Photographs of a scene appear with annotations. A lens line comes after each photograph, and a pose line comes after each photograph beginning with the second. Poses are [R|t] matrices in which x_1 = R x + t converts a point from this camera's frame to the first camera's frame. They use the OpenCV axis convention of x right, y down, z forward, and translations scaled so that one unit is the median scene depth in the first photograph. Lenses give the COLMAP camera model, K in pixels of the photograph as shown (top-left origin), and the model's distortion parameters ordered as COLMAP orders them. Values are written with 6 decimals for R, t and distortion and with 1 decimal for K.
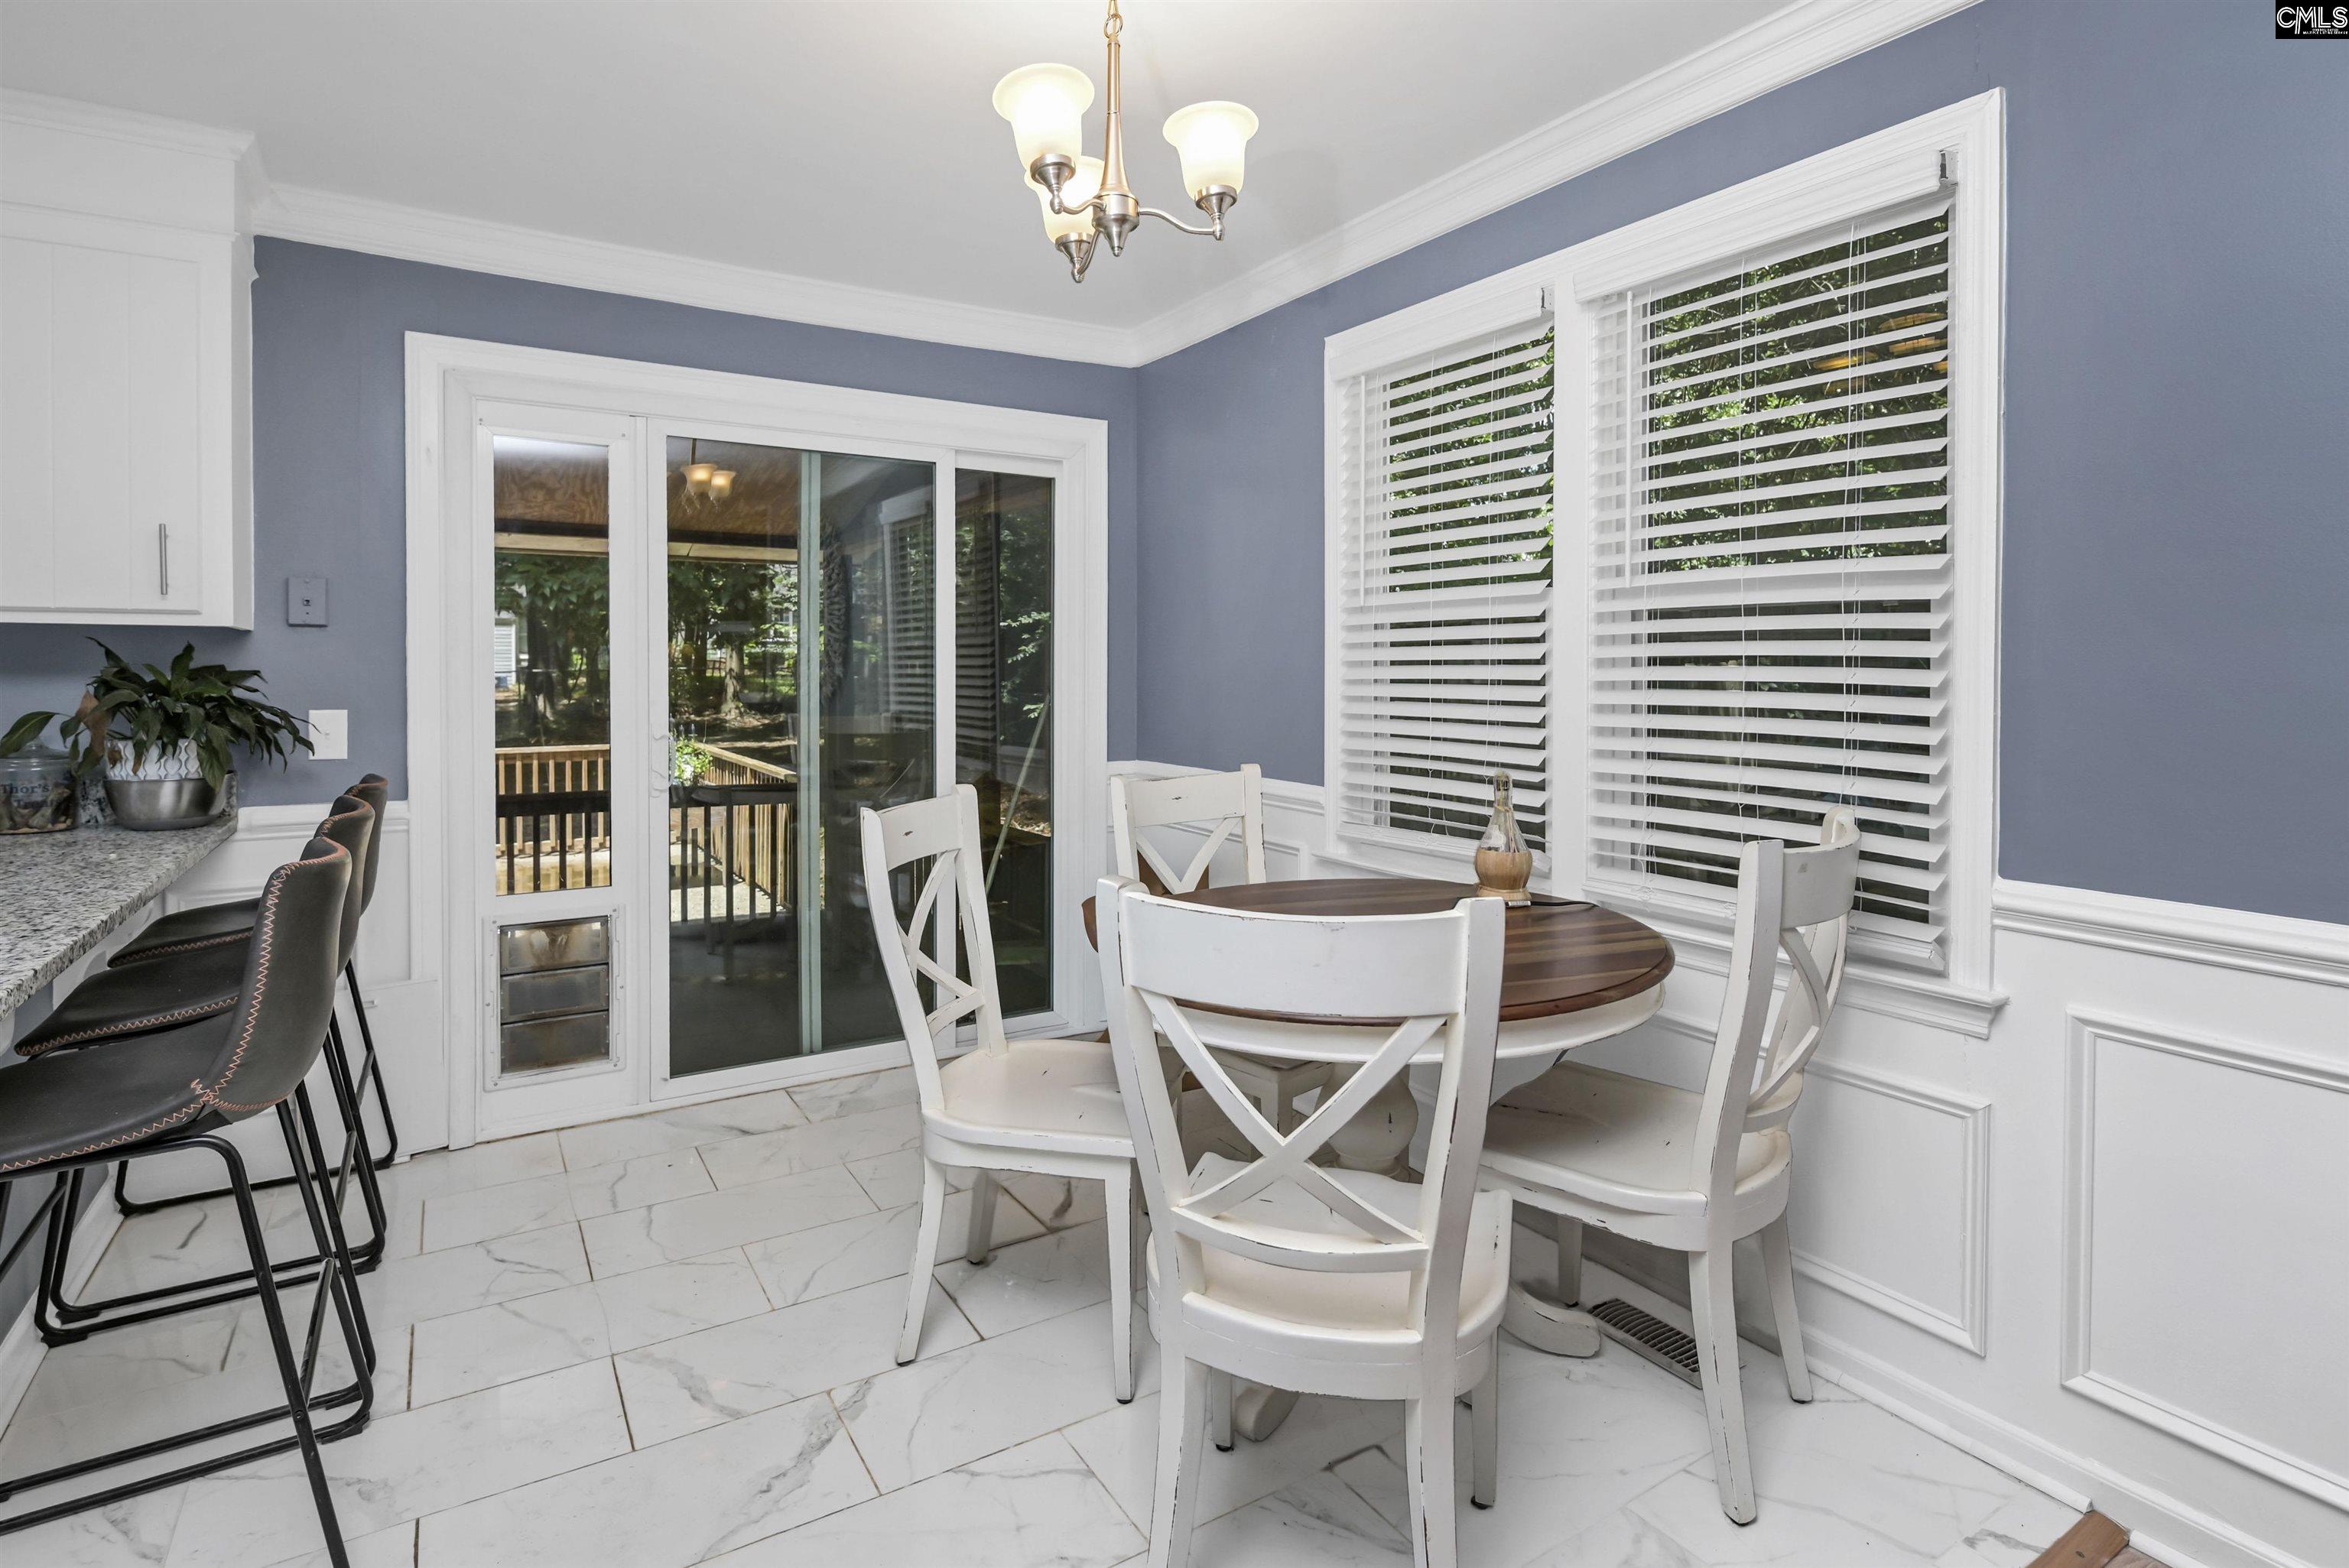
lens RADIAL K [[1173.2, 0, 1157.2], [0, 1173.2, 700.8], [0, 0, 1]] dist [-0.002117, -0.003787]
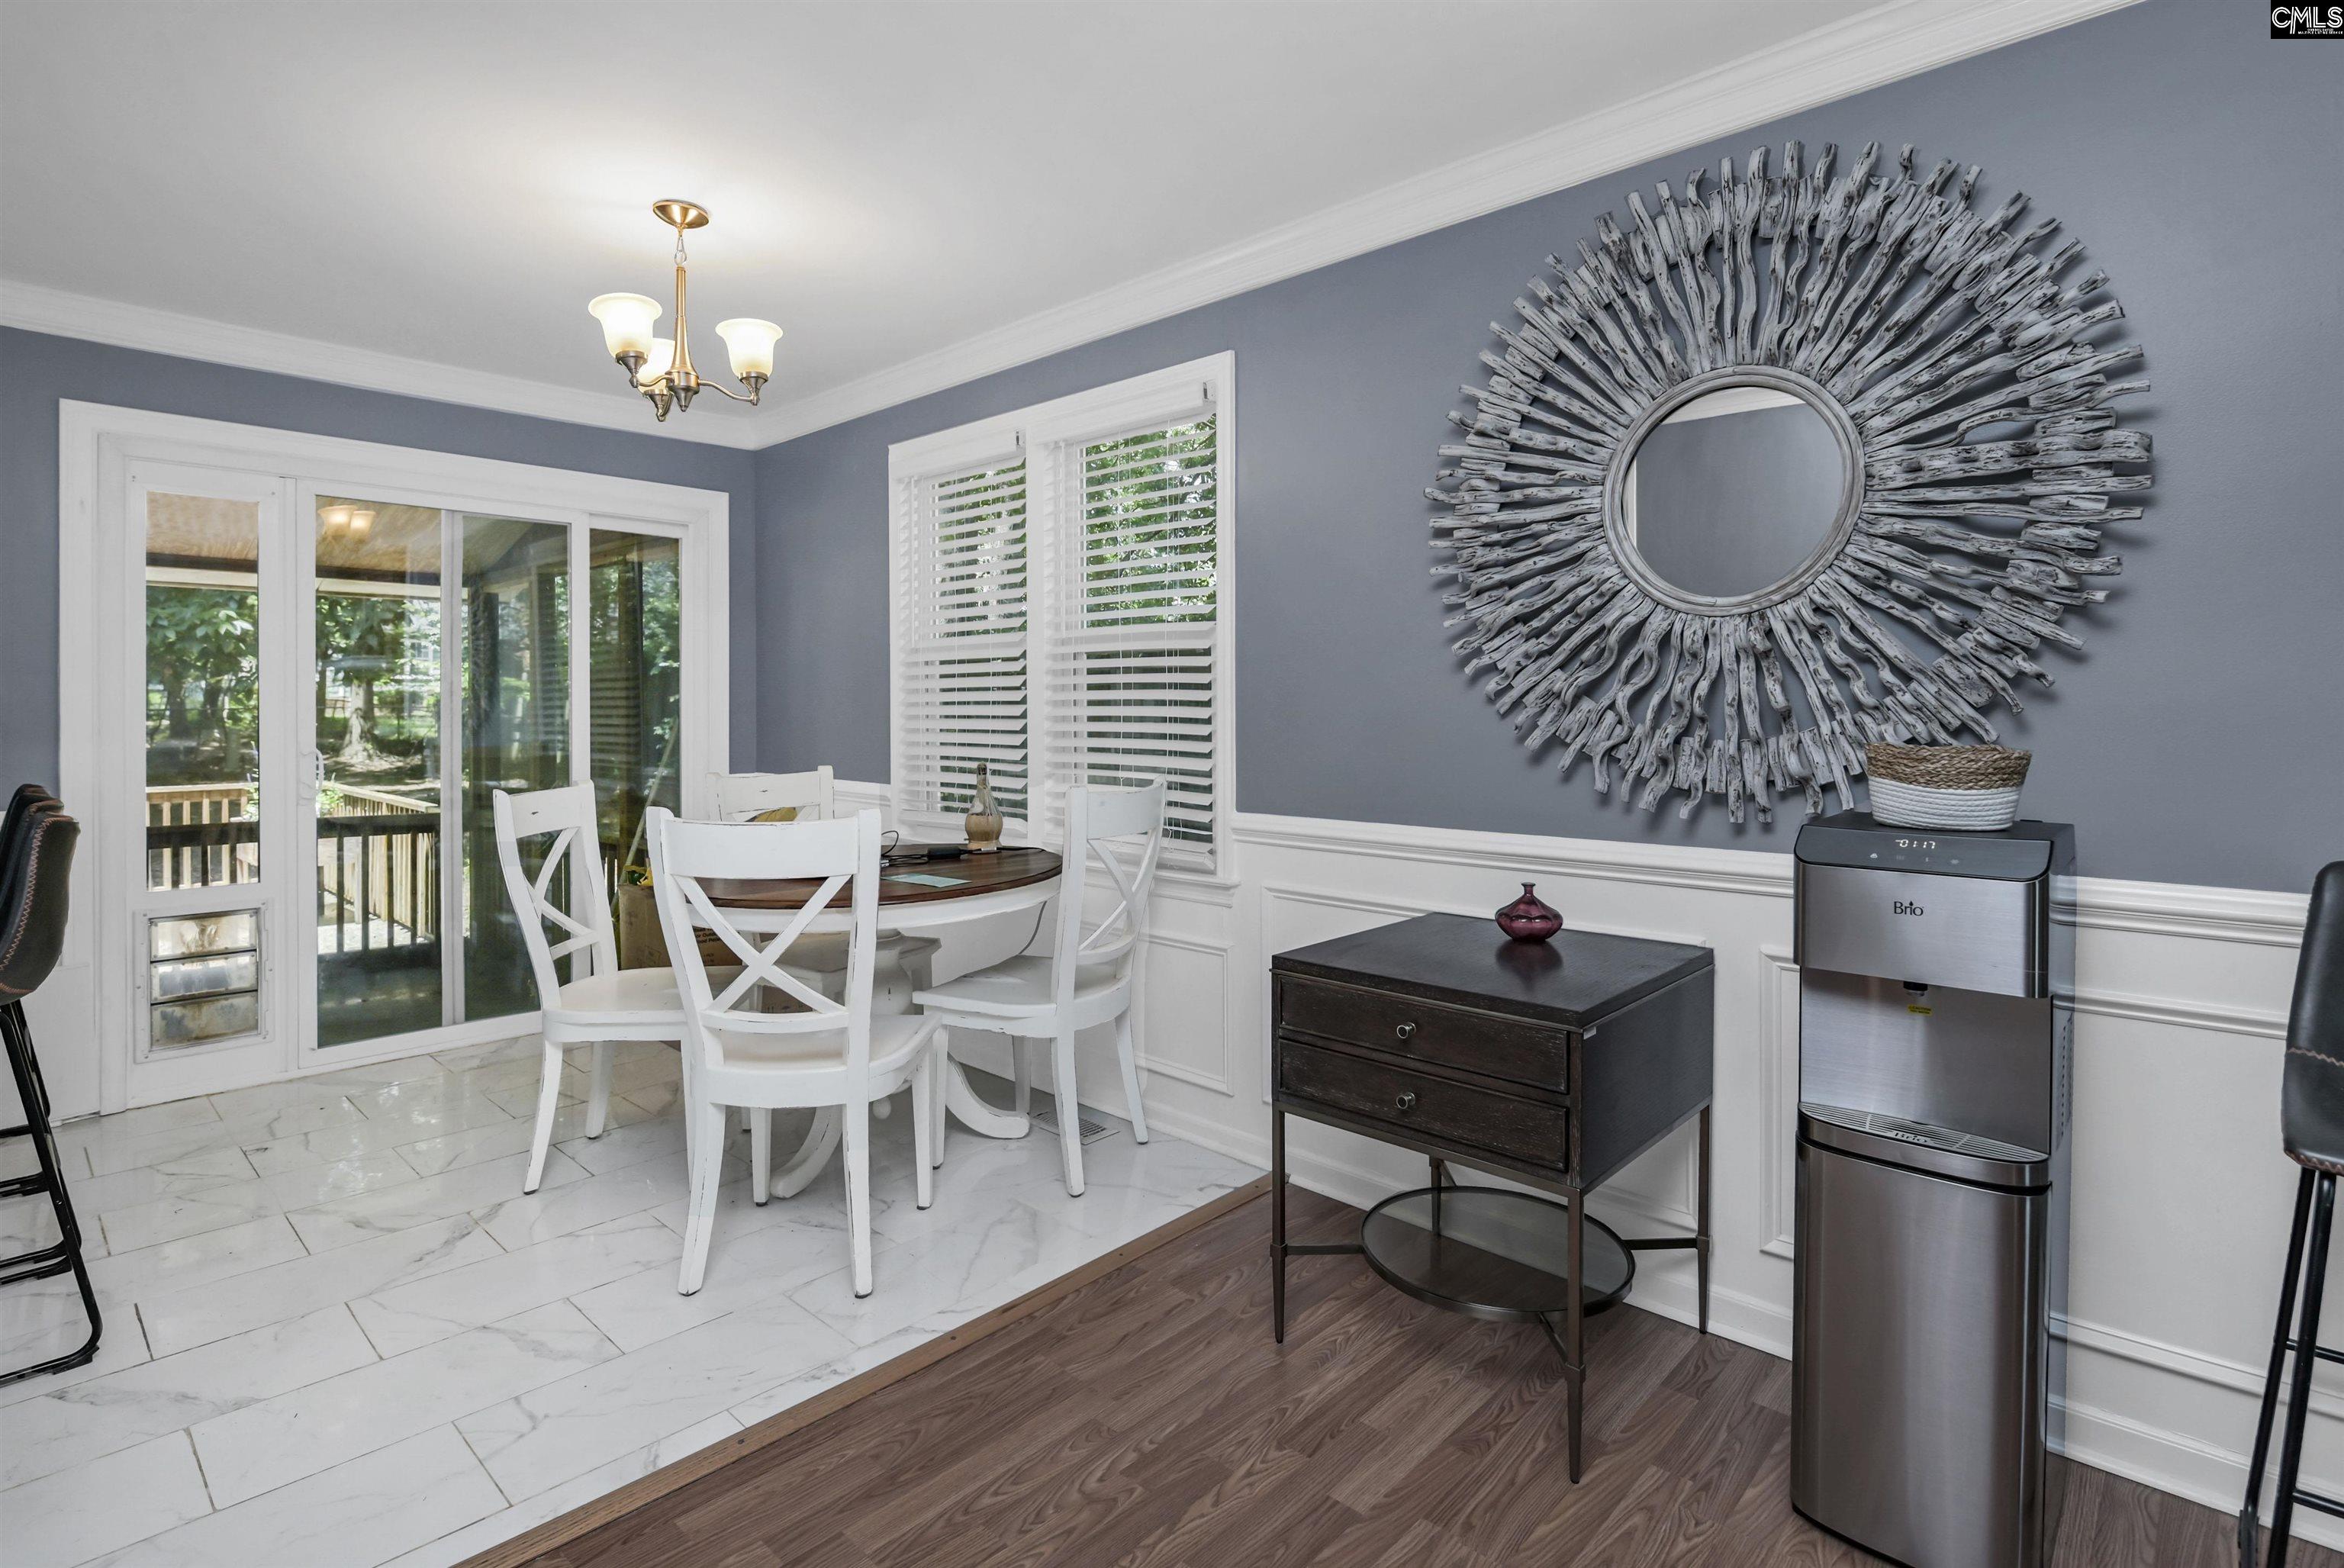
lens RADIAL K [[1170.8, 0, 1173.9], [0, 1170.8, 726.3], [0, 0, 1]] dist [-0.002117, -0.003787]
pose [[0.965421, -0.004950, 0.260647, 0.115487], [0.008455, 0.999888, -0.012326, 0.028614], [-0.260557, 0.014104, 0.965355, -0.385172]]
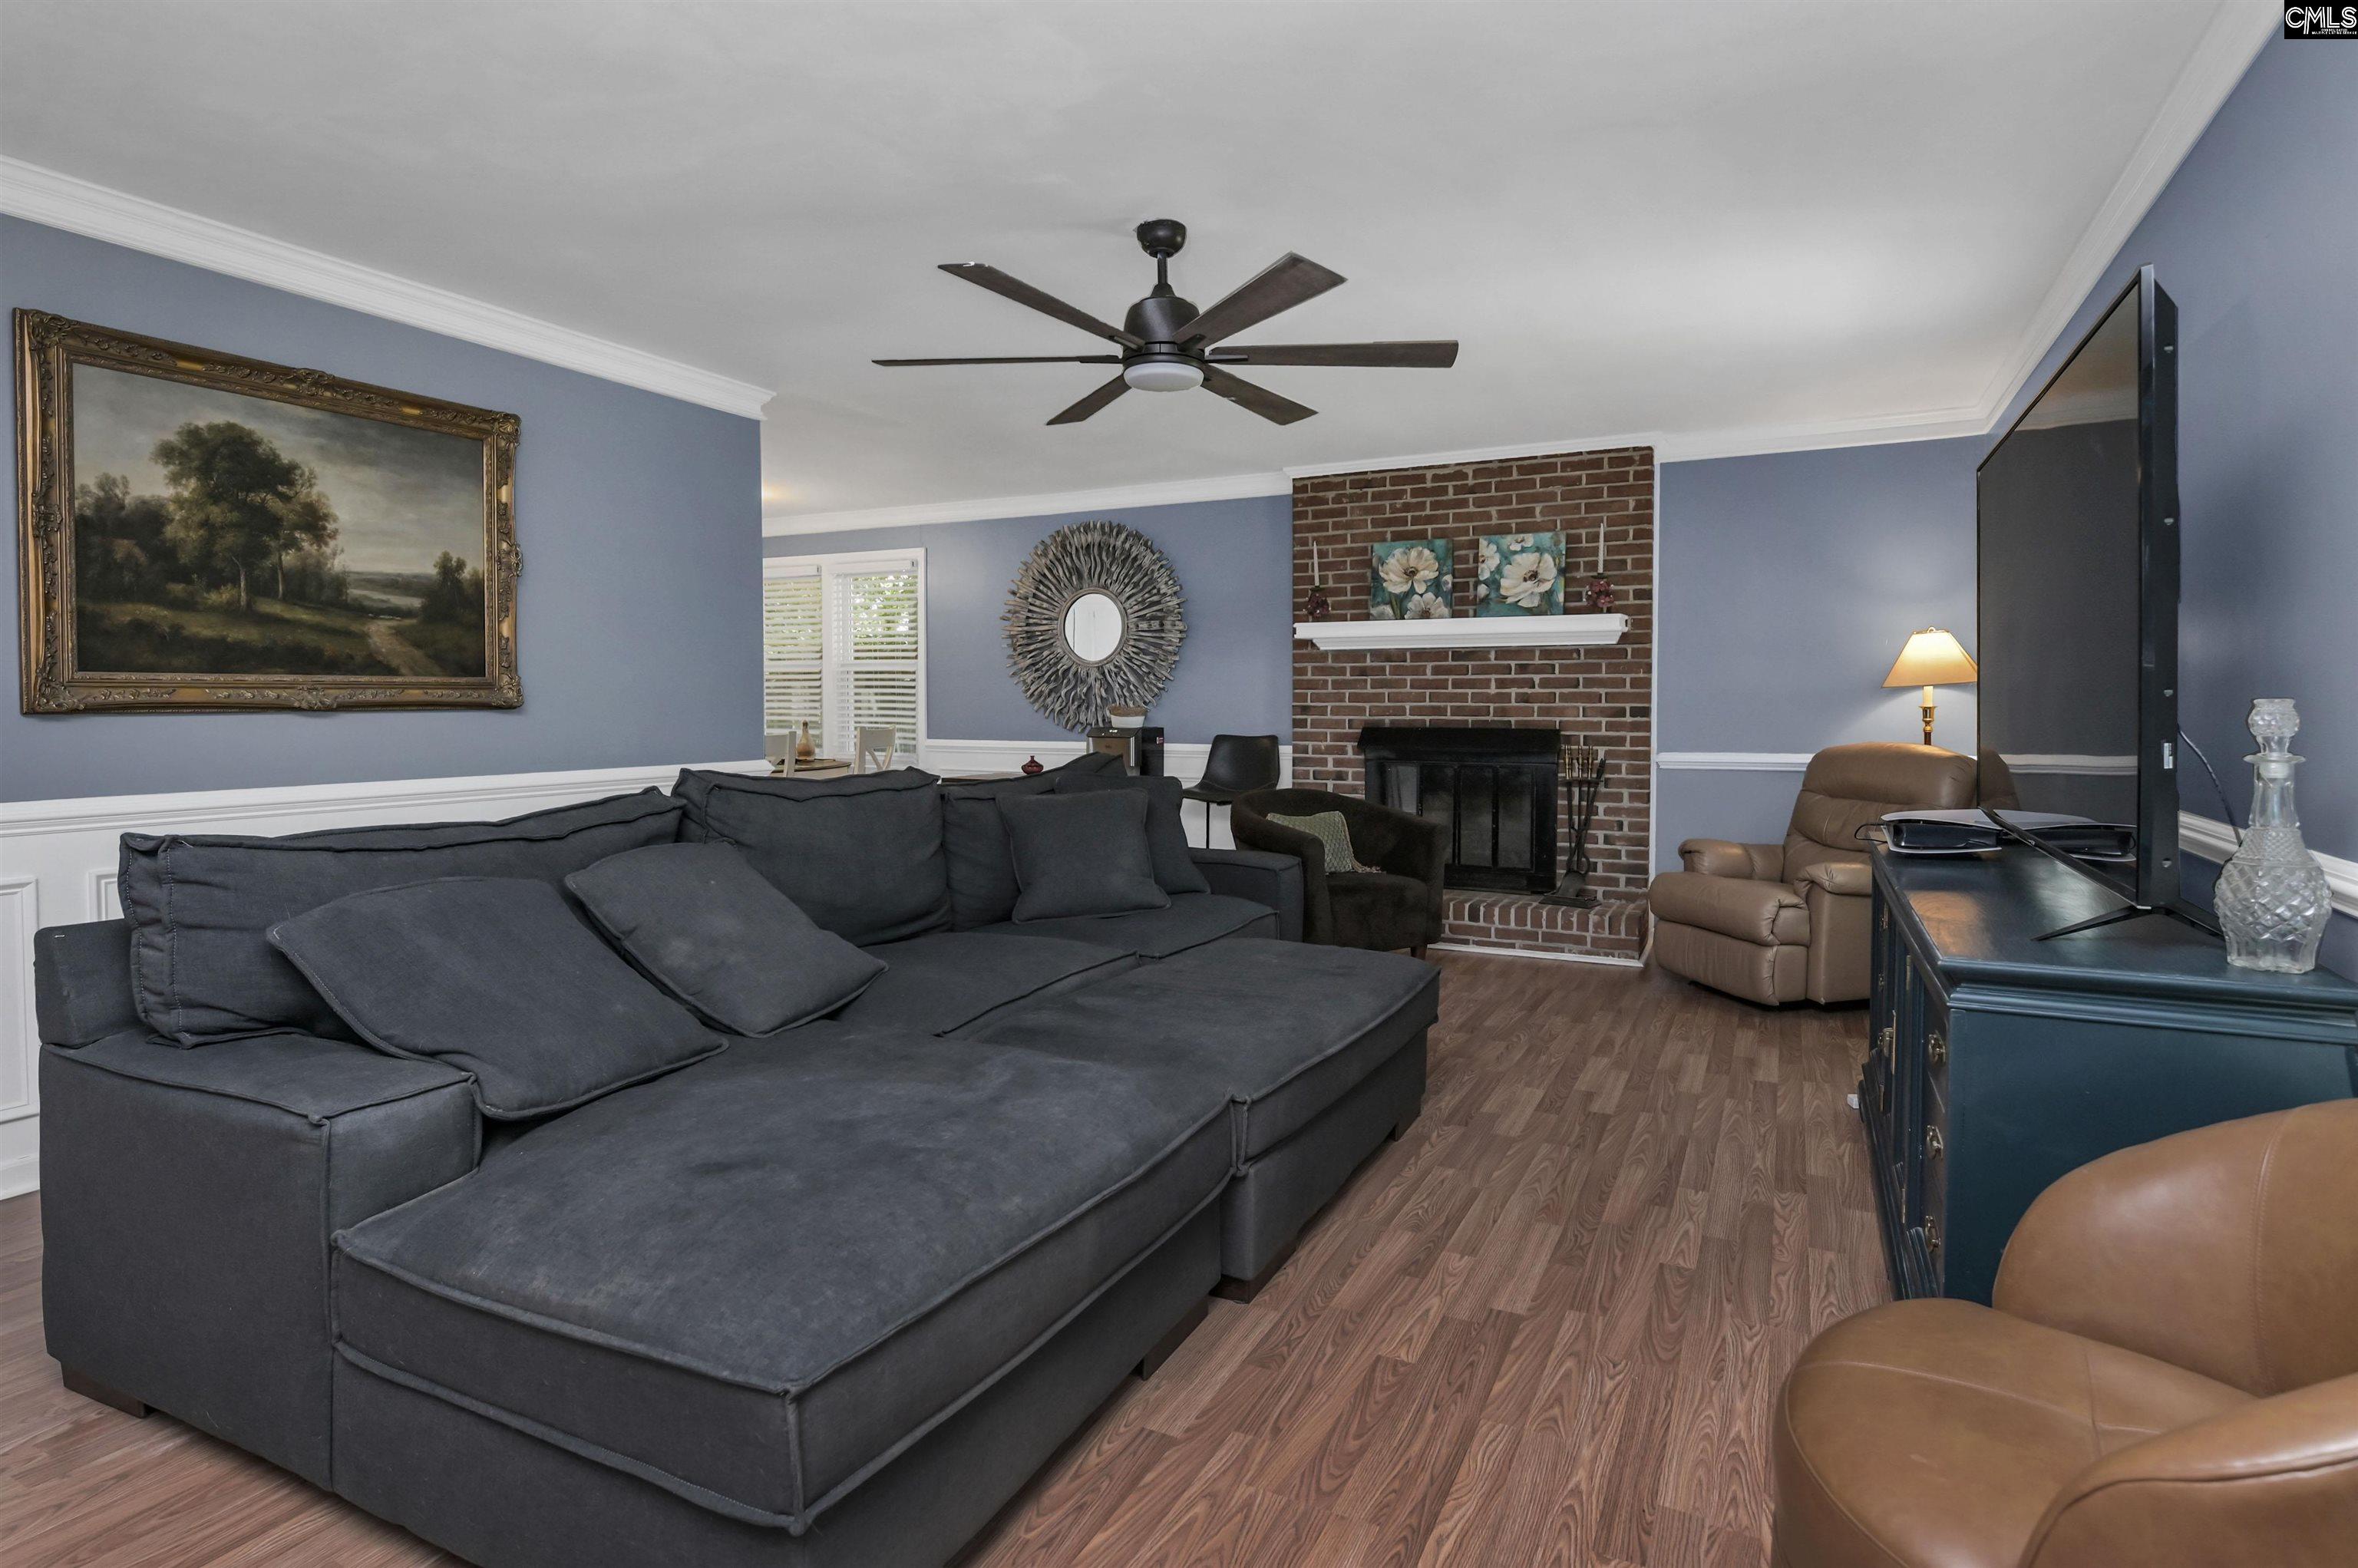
lens RADIAL K [[1177.7, 0, 1181.1], [0, 1177.7, 735.8], [0, 0, 1]] dist [-0.002117, -0.003787]
pose [[0.842461, -0.019920, 0.538389, -0.464119], [0.017571, 0.999801, 0.009497, 0.069366], [-0.538471, 0.001459, 0.842643, -1.819956]]
